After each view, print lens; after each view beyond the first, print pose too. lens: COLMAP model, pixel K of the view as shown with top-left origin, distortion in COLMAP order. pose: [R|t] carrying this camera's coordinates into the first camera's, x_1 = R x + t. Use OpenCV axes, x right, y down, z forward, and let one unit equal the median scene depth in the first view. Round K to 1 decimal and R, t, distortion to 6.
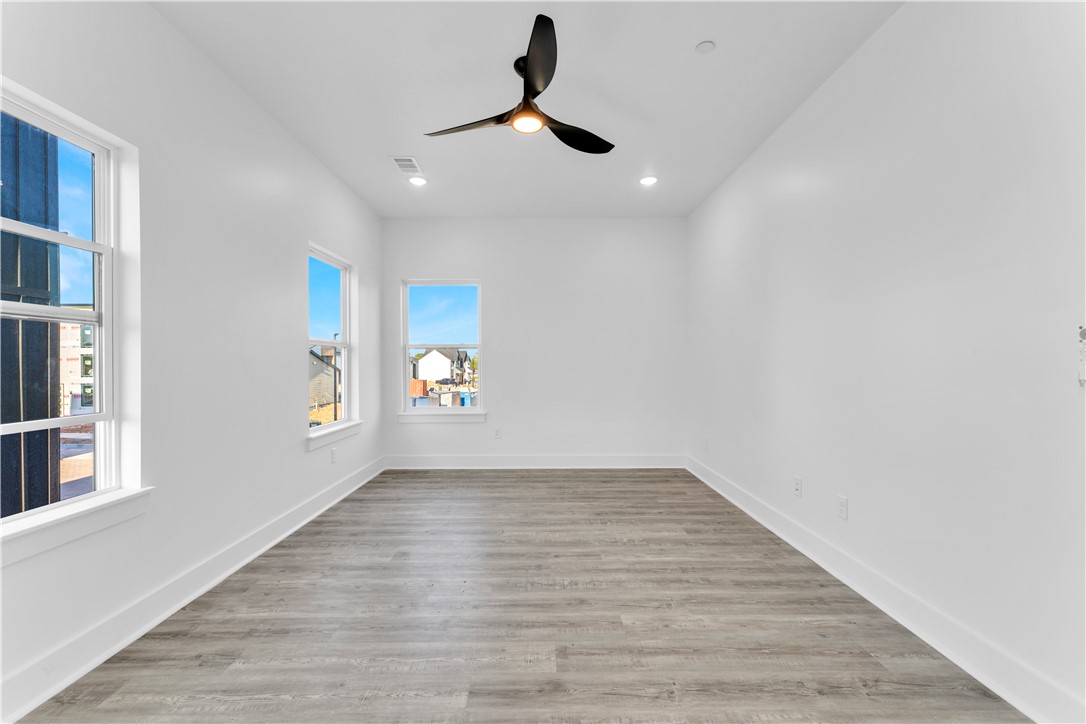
lens RADIAL K [[434.7, 0, 545.1], [0, 434.7, 361.6], [0, 0, 1]] dist [0.001231, 0.000159]
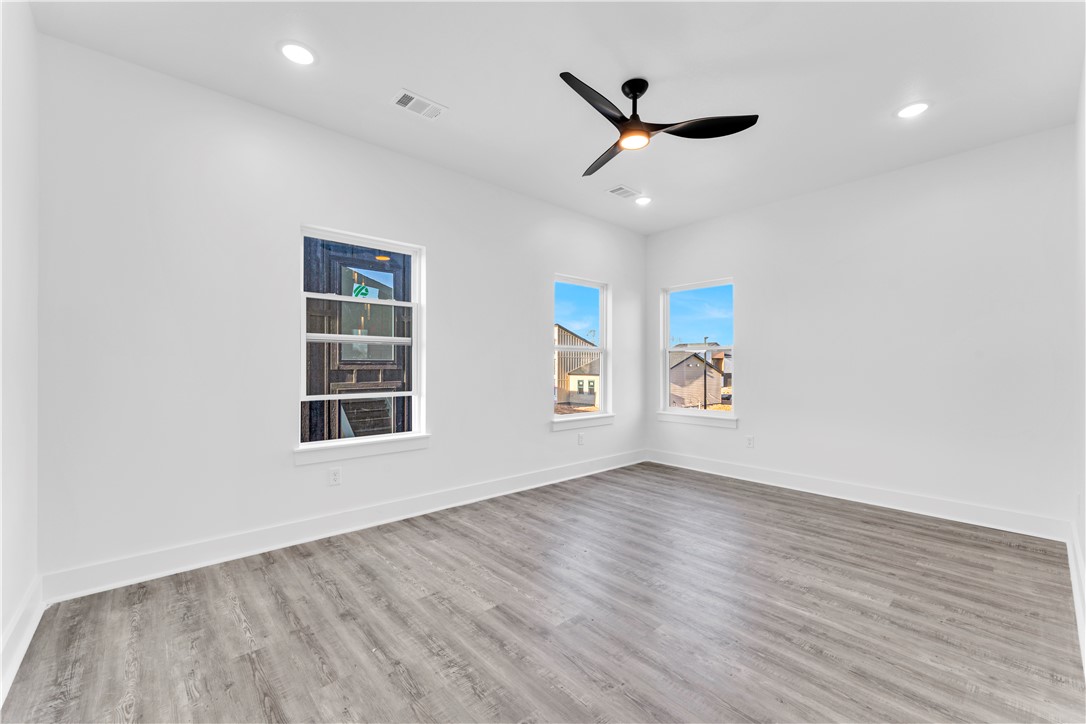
lens RADIAL K [[434.7, 0, 539.9], [0, 434.7, 360.0], [0, 0, 1]] dist [0.001231, 0.000159]
pose [[0.667902, -0.005490, -0.744229, 0.507675], [-0.001394, 0.999962, -0.008628, -0.000389], [0.744248, 0.006800, 0.667868, 0.099212]]
